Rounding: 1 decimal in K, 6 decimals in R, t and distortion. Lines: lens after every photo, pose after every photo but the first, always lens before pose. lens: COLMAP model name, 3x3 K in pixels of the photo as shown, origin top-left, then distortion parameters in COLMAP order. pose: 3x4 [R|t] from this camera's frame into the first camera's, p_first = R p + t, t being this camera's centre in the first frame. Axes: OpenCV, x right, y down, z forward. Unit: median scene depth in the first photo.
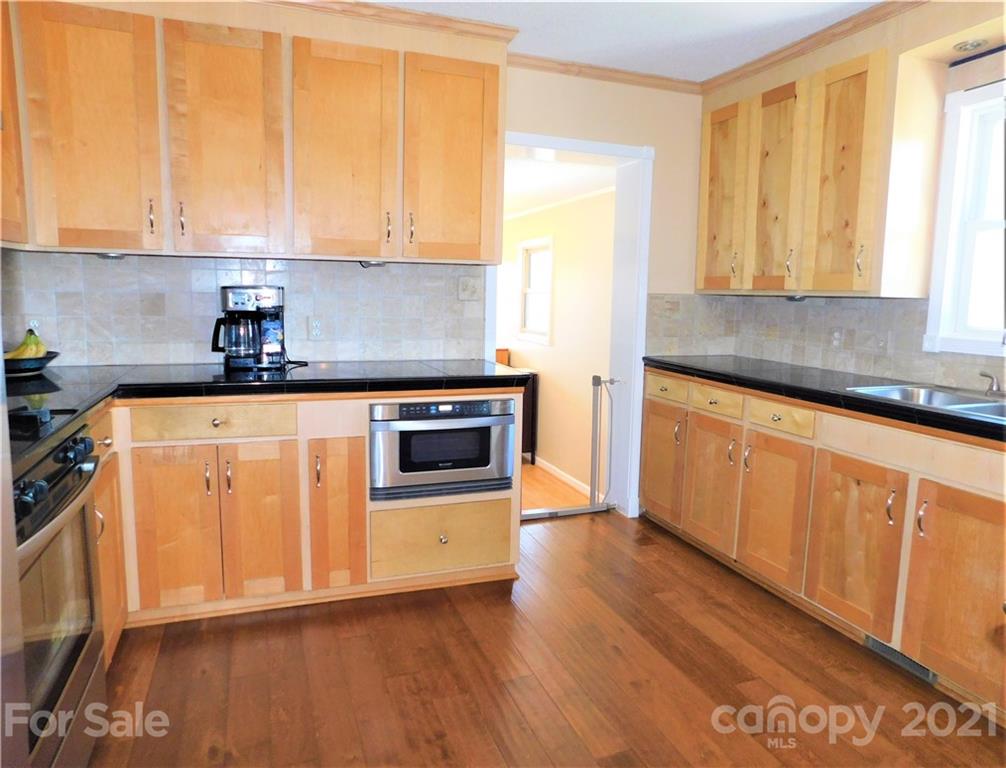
lens RADIAL K [[663.2, 0, 502.2], [0, 663.2, 386.4], [0, 0, 1]] dist [-0.033189, -0.000188]
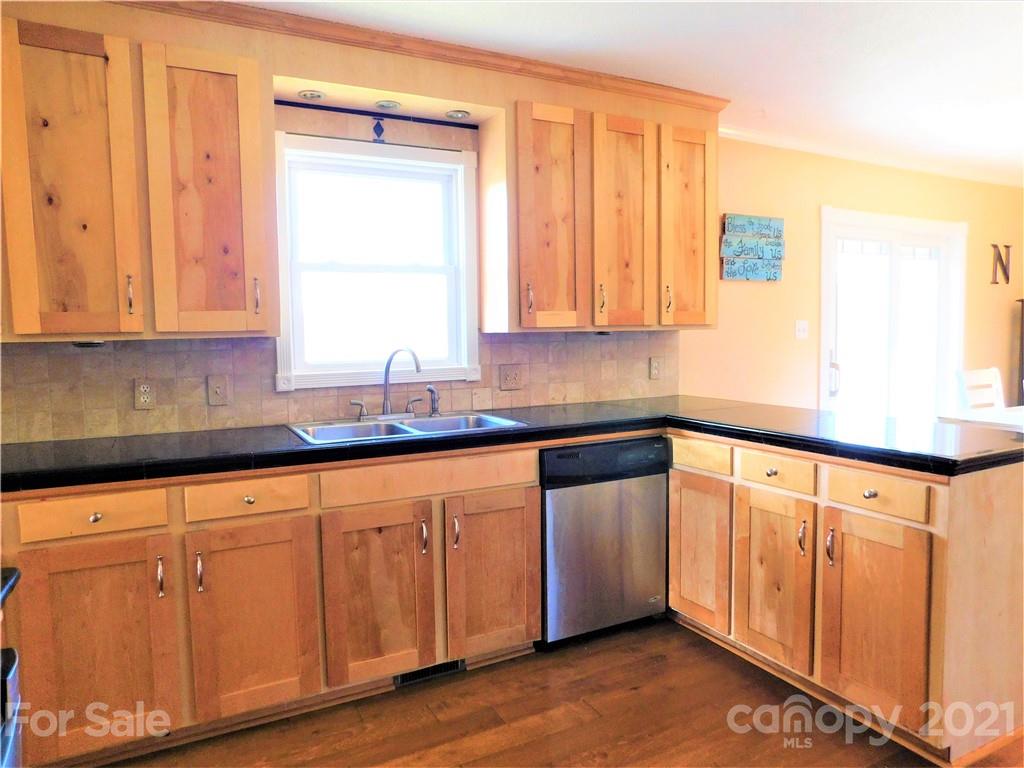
lens RADIAL K [[668.6, 0, 513.5], [0, 668.6, 382.7], [0, 0, 1]] dist [-0.055711, 0.031877]
pose [[-0.133839, -0.093581, 0.986575, -0.350577], [0.147820, 0.982509, 0.113249, -0.121942], [-0.979917, 0.160993, -0.117665, 0.748897]]
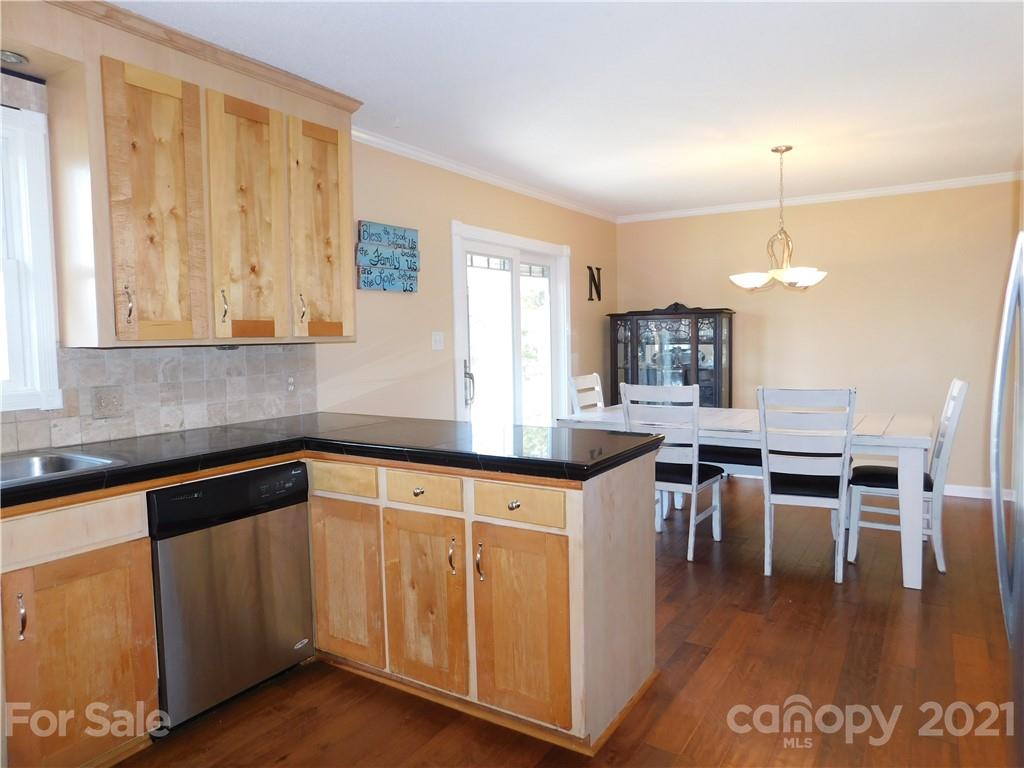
lens RADIAL K [[668.6, 0, 510.1], [0, 668.6, 378.6], [0, 0, 1]] dist [-0.055711, 0.031877]
pose [[-0.612029, -0.059754, 0.788575, -0.264864], [0.112353, 0.980457, 0.161493, -0.117552], [-0.782814, 0.187437, -0.593355, 0.711193]]
